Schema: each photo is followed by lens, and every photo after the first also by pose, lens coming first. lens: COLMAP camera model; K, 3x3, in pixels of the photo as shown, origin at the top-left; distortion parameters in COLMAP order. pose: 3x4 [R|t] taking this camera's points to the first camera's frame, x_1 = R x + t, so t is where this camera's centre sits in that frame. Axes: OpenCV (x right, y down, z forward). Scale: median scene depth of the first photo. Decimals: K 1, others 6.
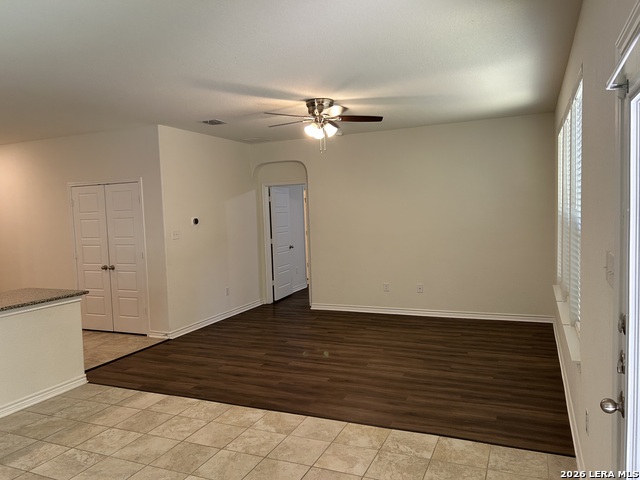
lens RADIAL K [[483.3, 0, 321.2], [0, 483.3, 236.9], [0, 0, 1]] dist [0.034398, -0.036287]
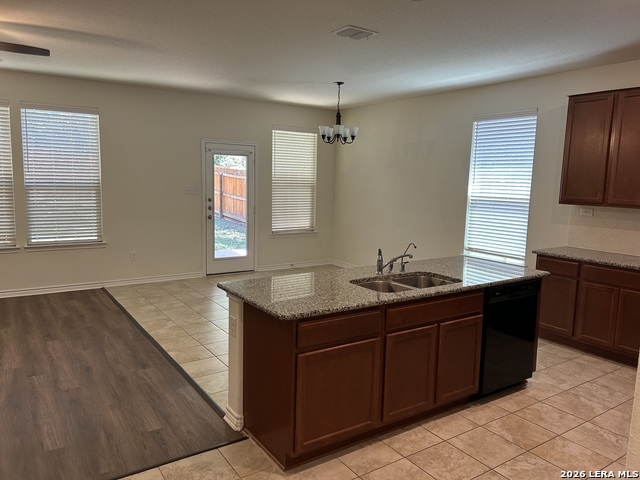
lens RADIAL K [[483.3, 0, 322.5], [0, 483.3, 237.0], [0, 0, 1]] dist [0.034398, -0.036287]
pose [[-0.847224, -0.051505, 0.528733, -0.989973], [0.033056, 0.988249, 0.149236, -0.046296], [-0.530206, 0.143914, -0.835566, 1.539790]]
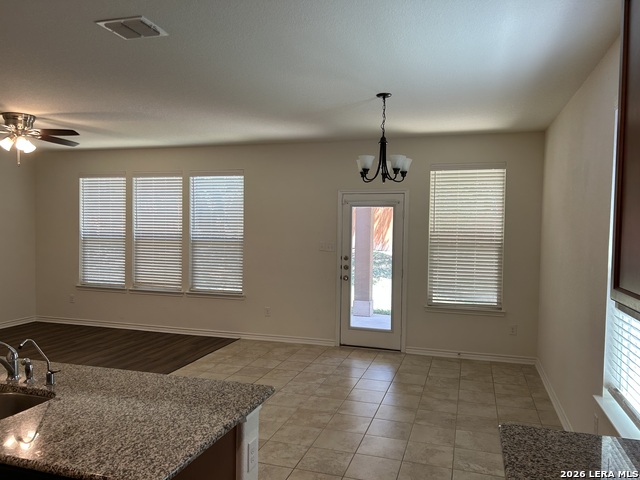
lens RADIAL K [[483.3, 0, 322.1], [0, 483.3, 240.8], [0, 0, 1]] dist [0.034398, -0.036287]
pose [[-0.107084, -0.005612, 0.994234, -1.203064], [0.046566, 0.998858, 0.010653, -0.008434], [-0.993159, 0.047438, -0.106700, 0.568063]]
